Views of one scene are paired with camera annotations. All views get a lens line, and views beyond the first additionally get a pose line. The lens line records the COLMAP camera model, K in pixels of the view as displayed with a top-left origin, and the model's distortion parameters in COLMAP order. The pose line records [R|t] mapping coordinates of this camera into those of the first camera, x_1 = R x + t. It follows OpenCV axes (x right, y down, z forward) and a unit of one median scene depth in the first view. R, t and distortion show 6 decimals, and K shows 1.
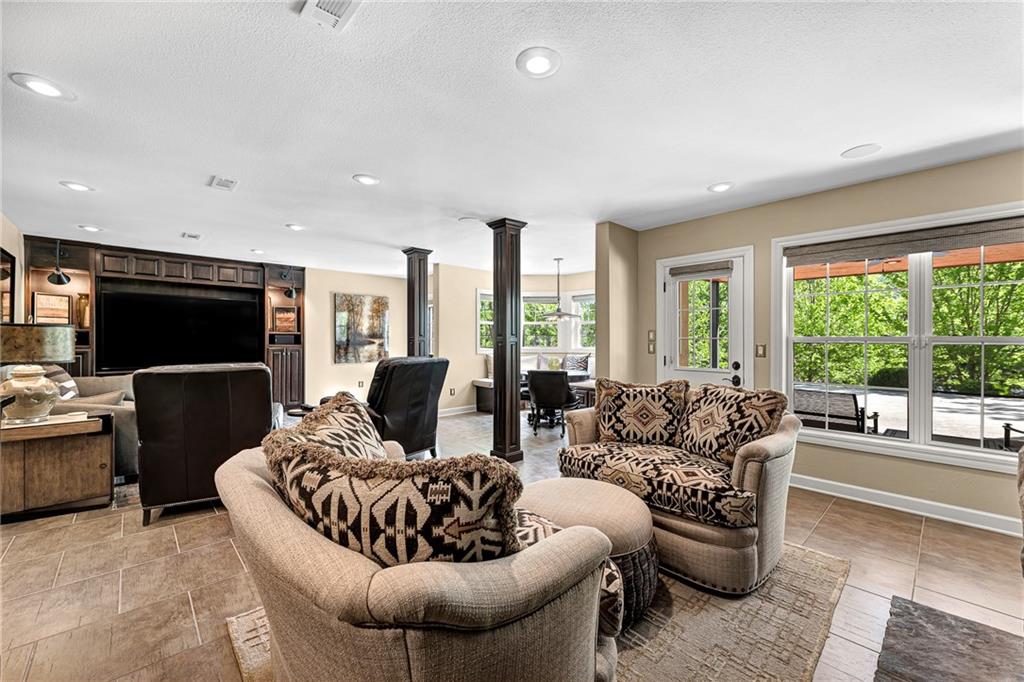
lens RADIAL K [[402.7, 0, 515.2], [0, 402.7, 341.8], [0, 0, 1]] dist [0.007909, -0.002383]
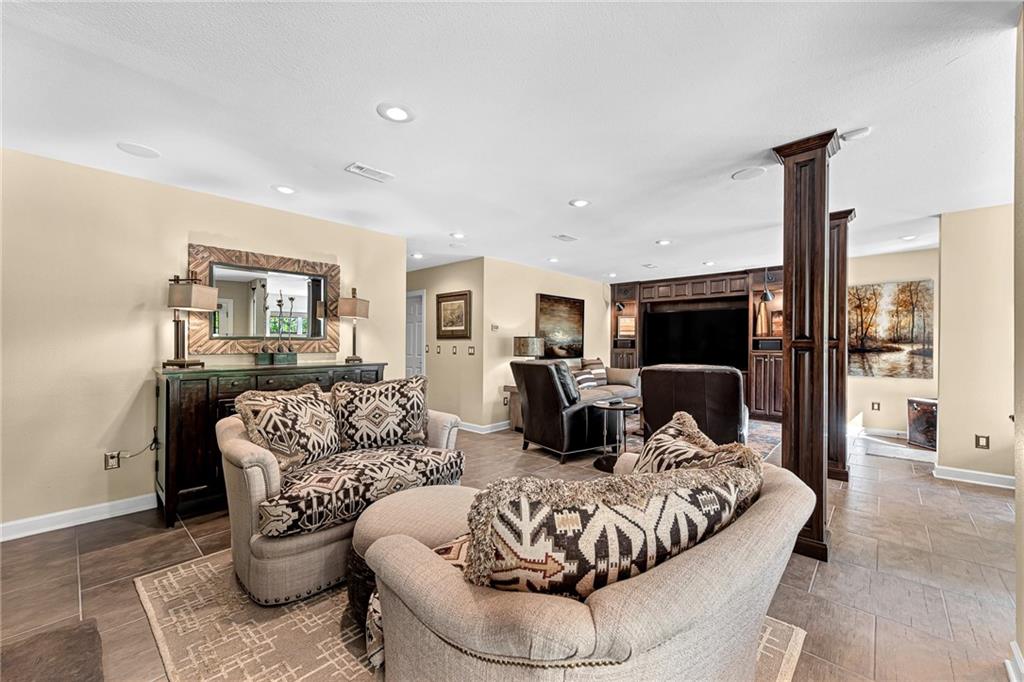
lens RADIAL K [[402.7, 0, 512.1], [0, 402.7, 343.4], [0, 0, 1]] dist [0.007909, -0.002383]
pose [[0.069454, -0.005072, -0.997572, 0.332615], [-0.007895, 0.999953, -0.005634, 0.000562], [0.997554, 0.008267, 0.069411, 0.327930]]
